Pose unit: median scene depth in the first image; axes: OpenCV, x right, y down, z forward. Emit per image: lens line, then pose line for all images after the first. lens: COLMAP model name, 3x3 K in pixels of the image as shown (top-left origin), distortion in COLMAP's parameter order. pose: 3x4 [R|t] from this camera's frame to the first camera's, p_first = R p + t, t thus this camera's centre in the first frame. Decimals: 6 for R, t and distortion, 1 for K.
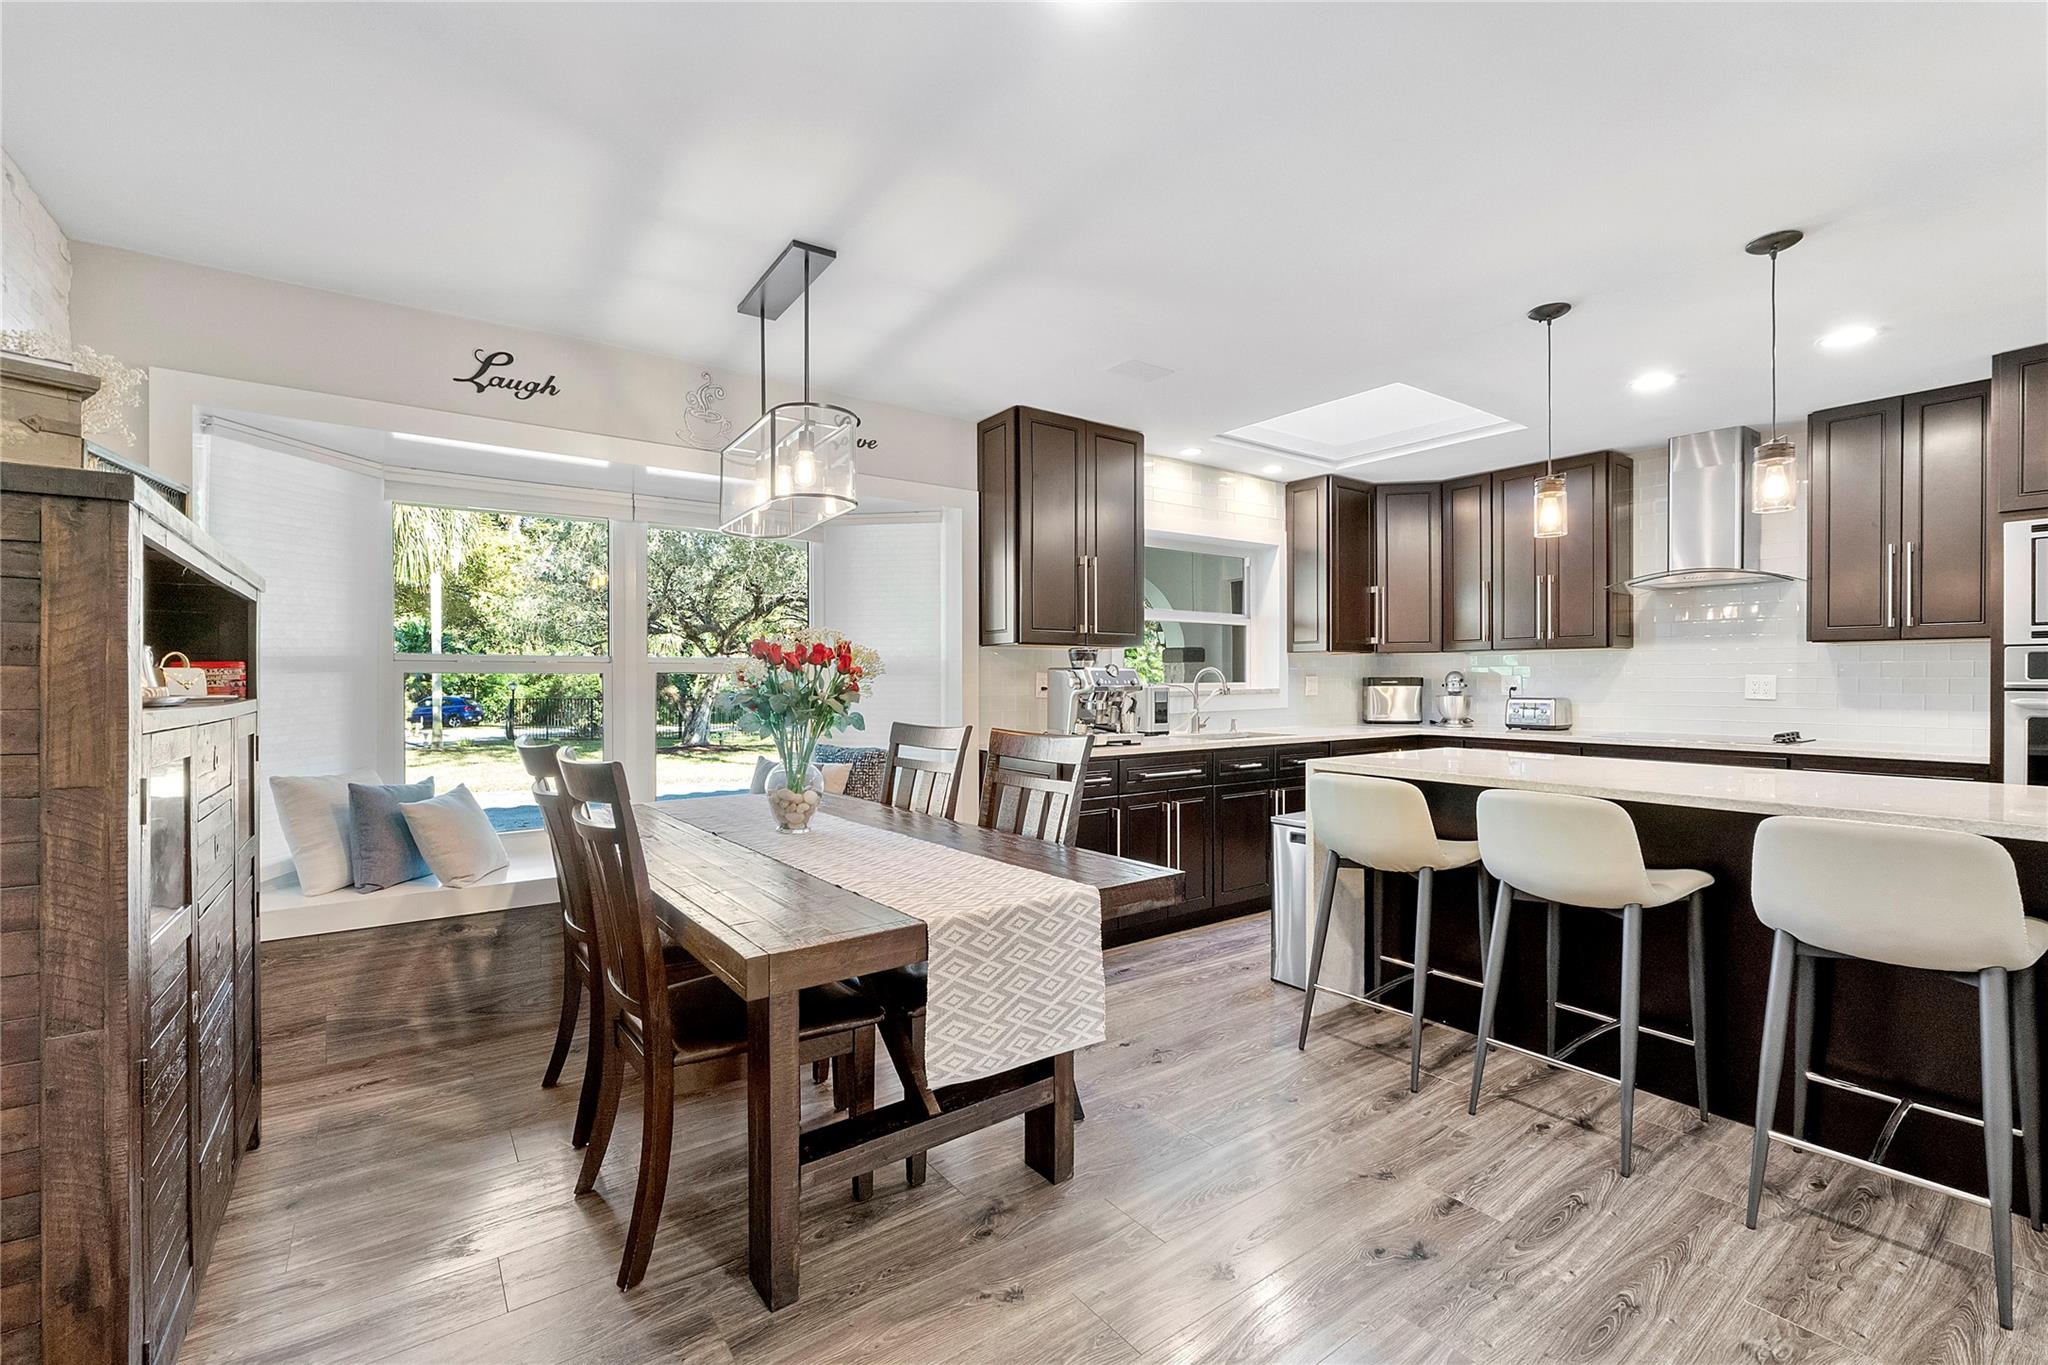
lens RADIAL K [[872.1, 0, 1026.5], [0, 872.1, 686.2], [0, 0, 1]] dist [-0.007265, -0.000320]
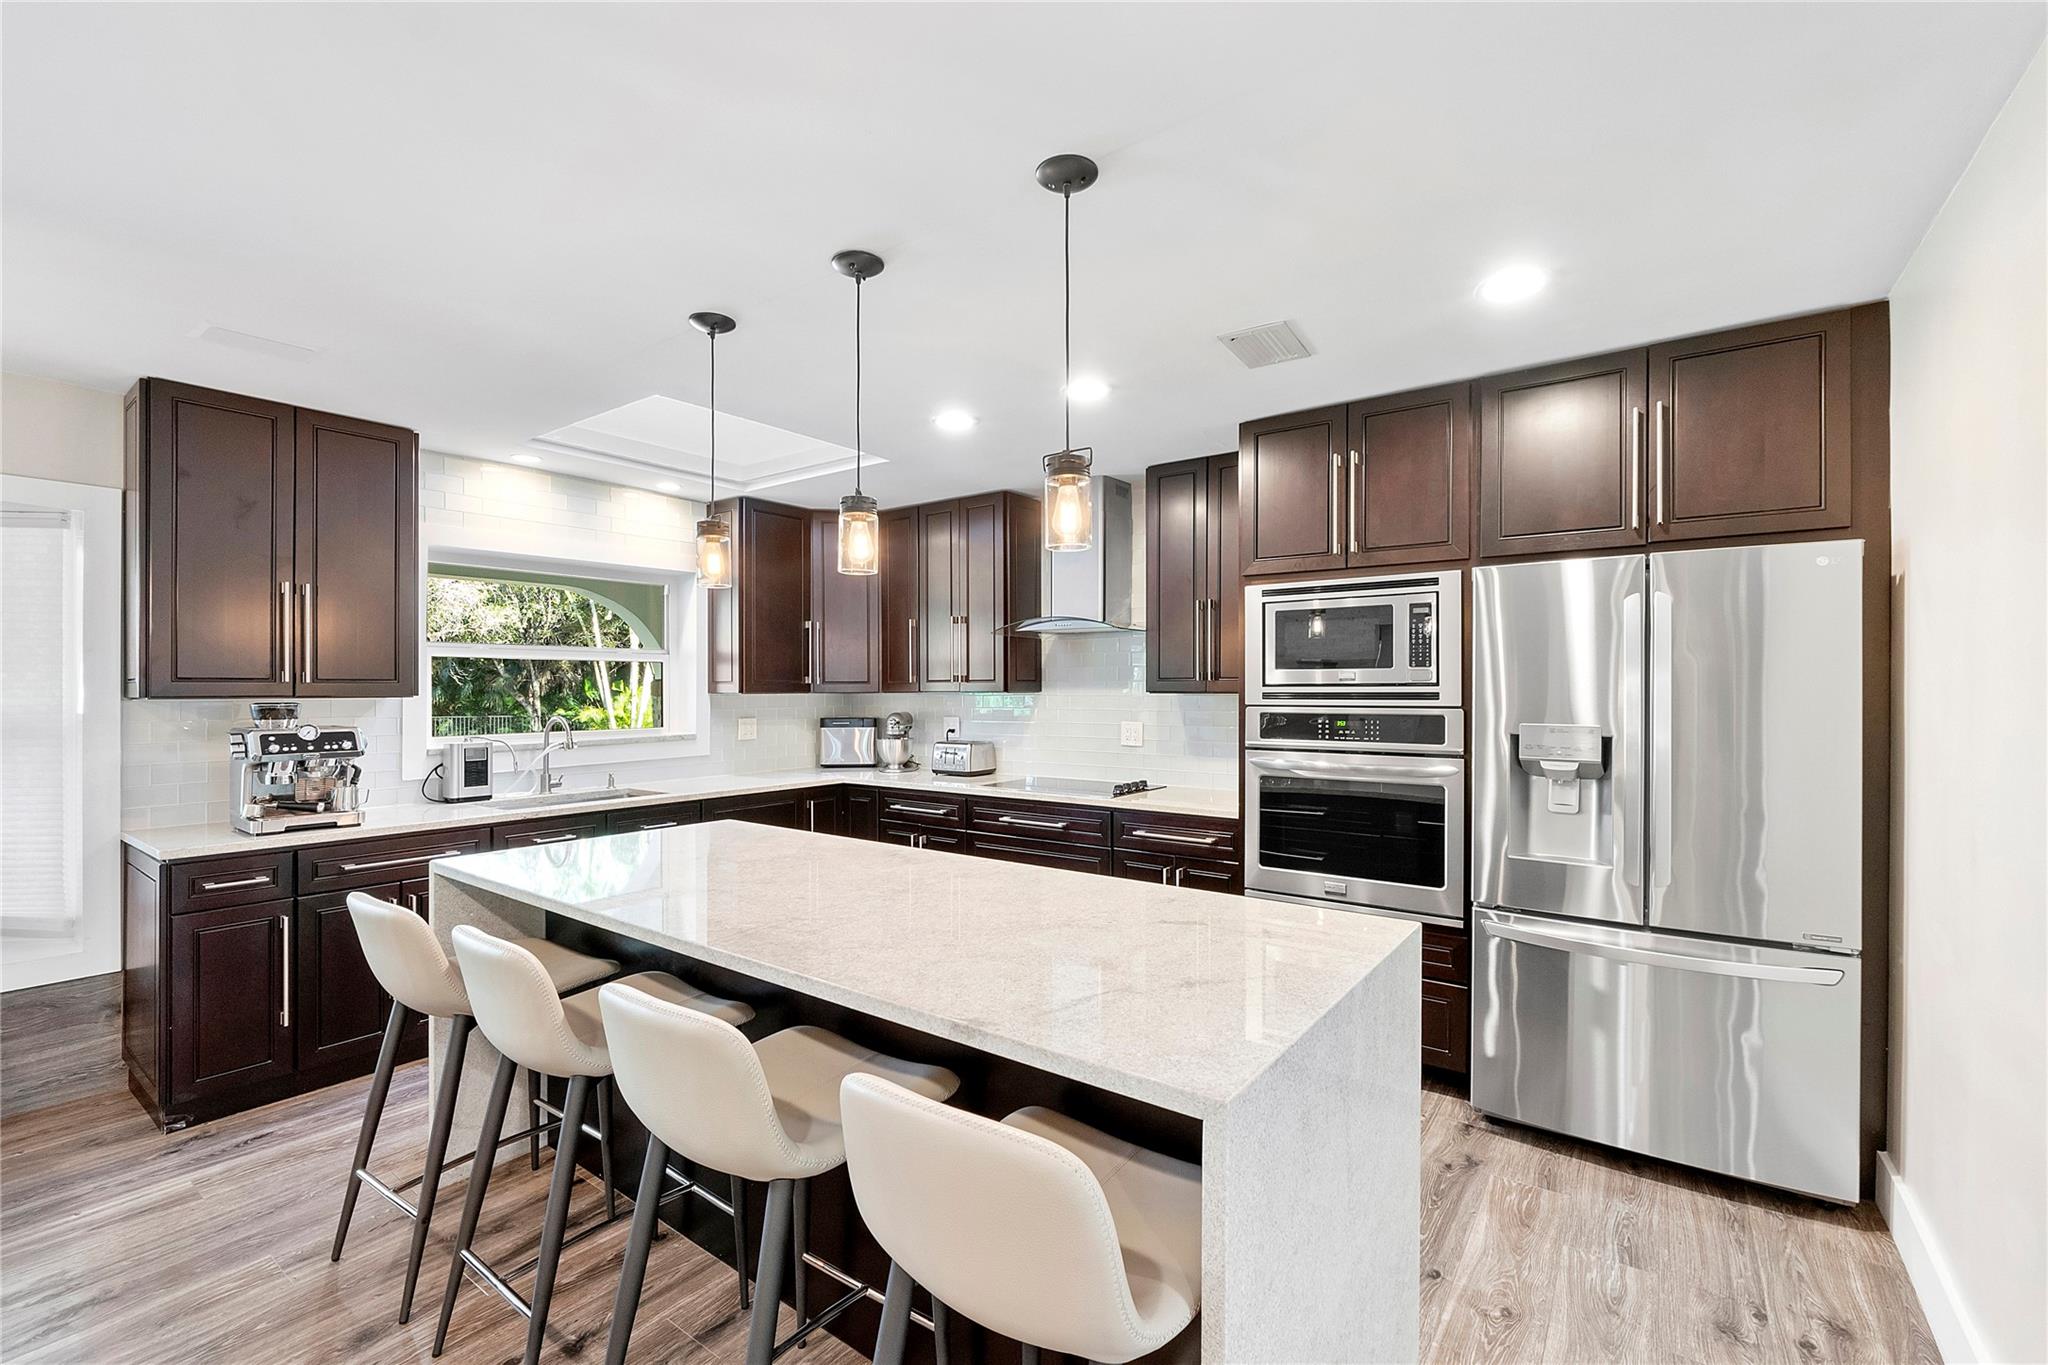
lens RADIAL K [[872.1, 0, 1026.5], [0, 872.1, 686.2], [0, 0, 1]] dist [-0.007265, -0.000320]
pose [[0.952443, 0.001644, 0.304714, 0.458338], [0.001720, 0.999940, -0.010772, -0.047948], [-0.304713, 0.010784, 0.952383, 0.073615]]
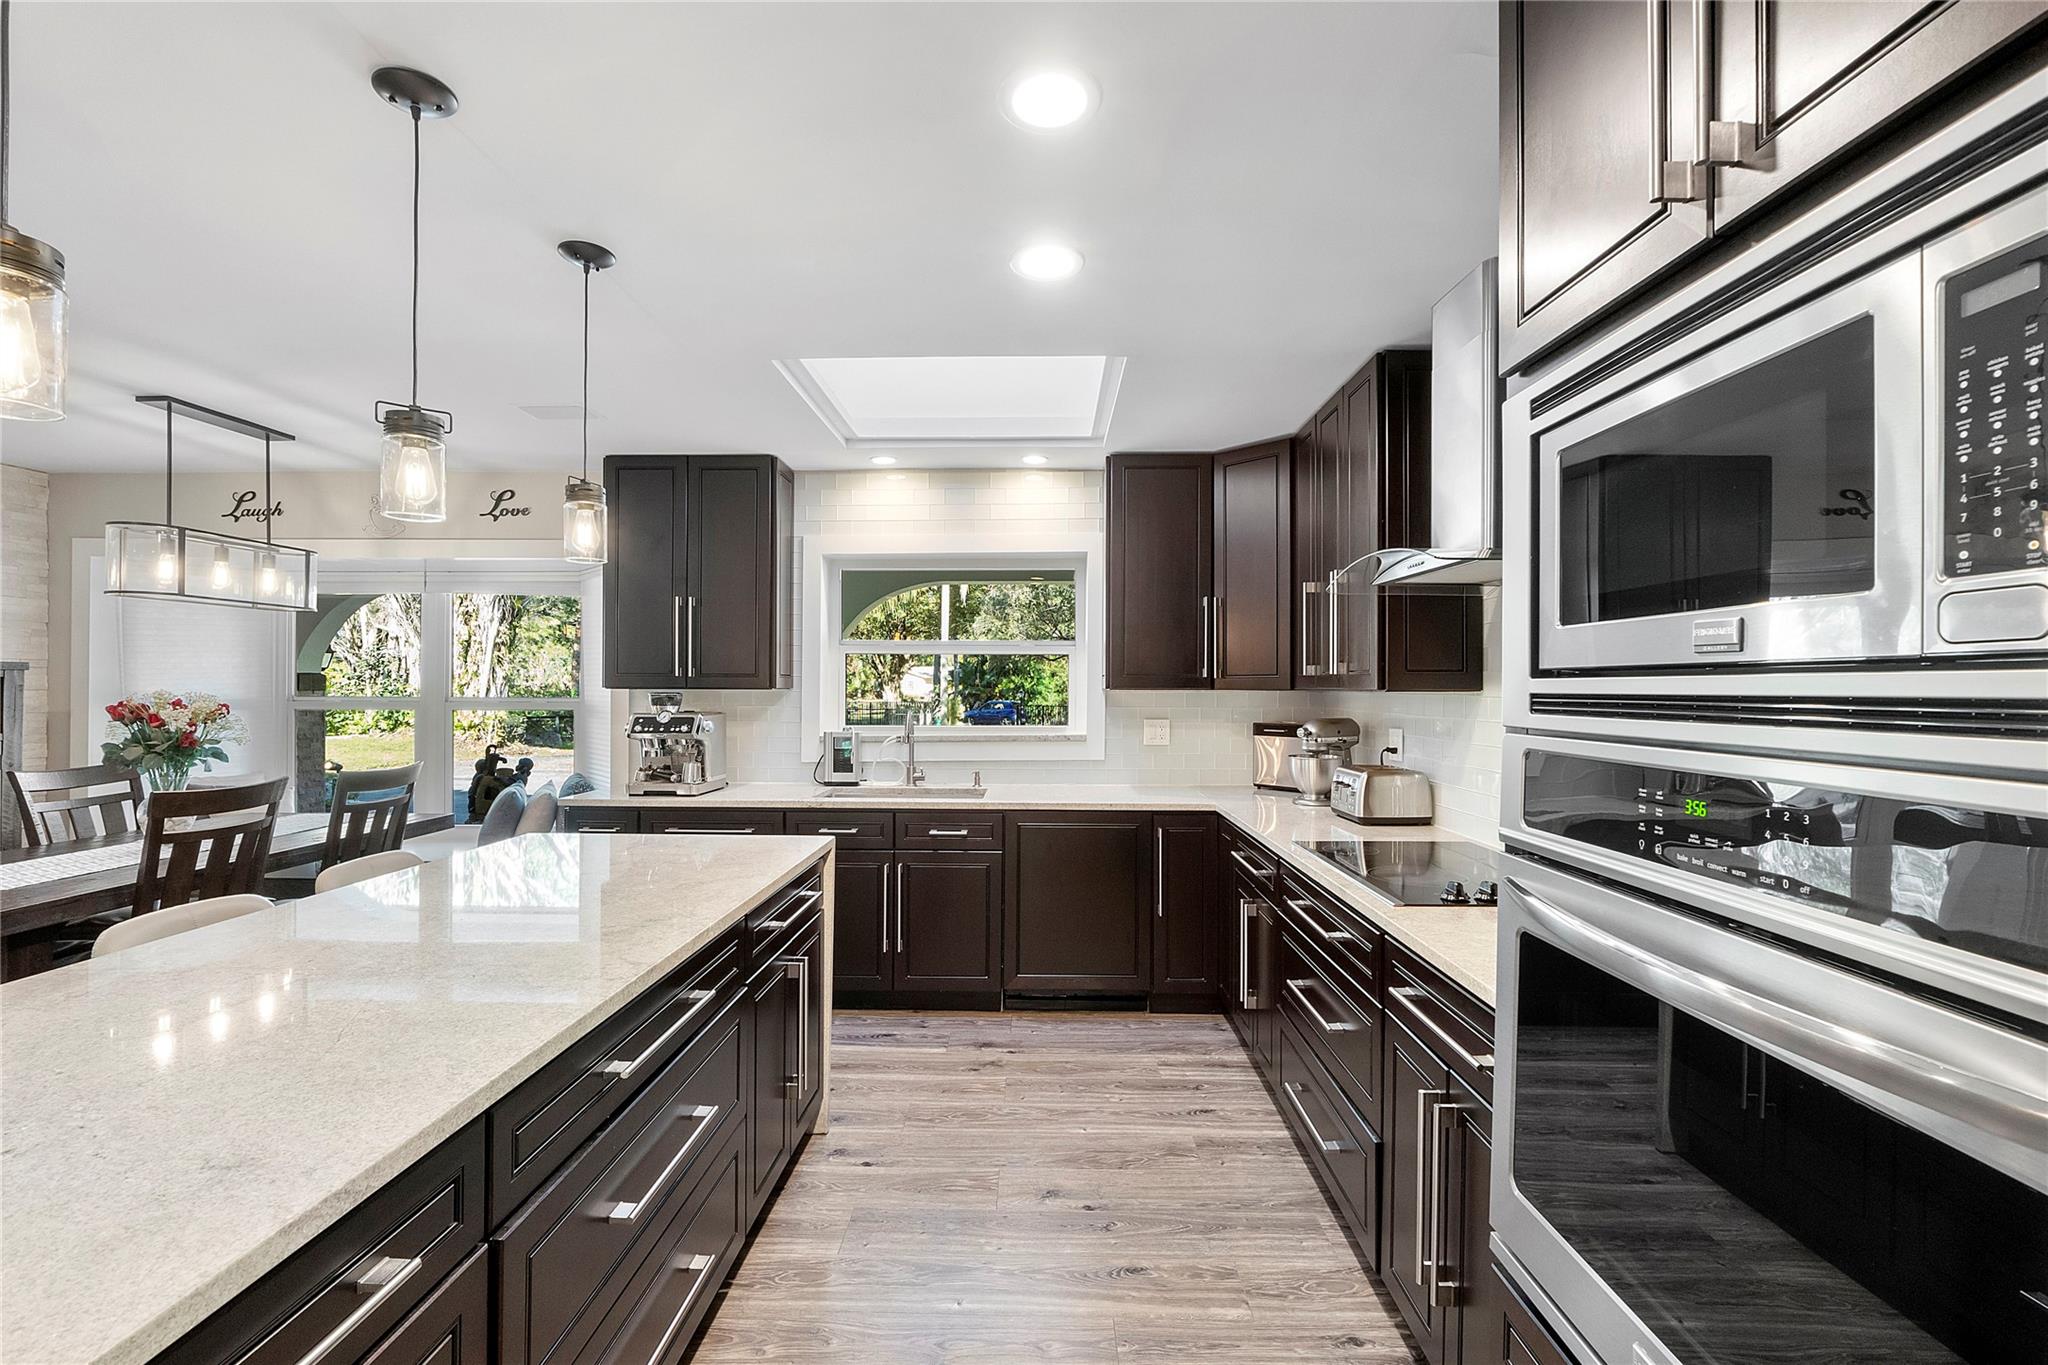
lens RADIAL K [[872.1, 0, 1026.5], [0, 872.1, 686.2], [0, 0, 1]] dist [-0.007265, -0.000320]
pose [[0.799323, 0.005859, -0.600873, 0.963974], [-0.010198, 0.999941, -0.003816, -0.050208], [0.600815, 0.009178, 0.799335, 0.463387]]
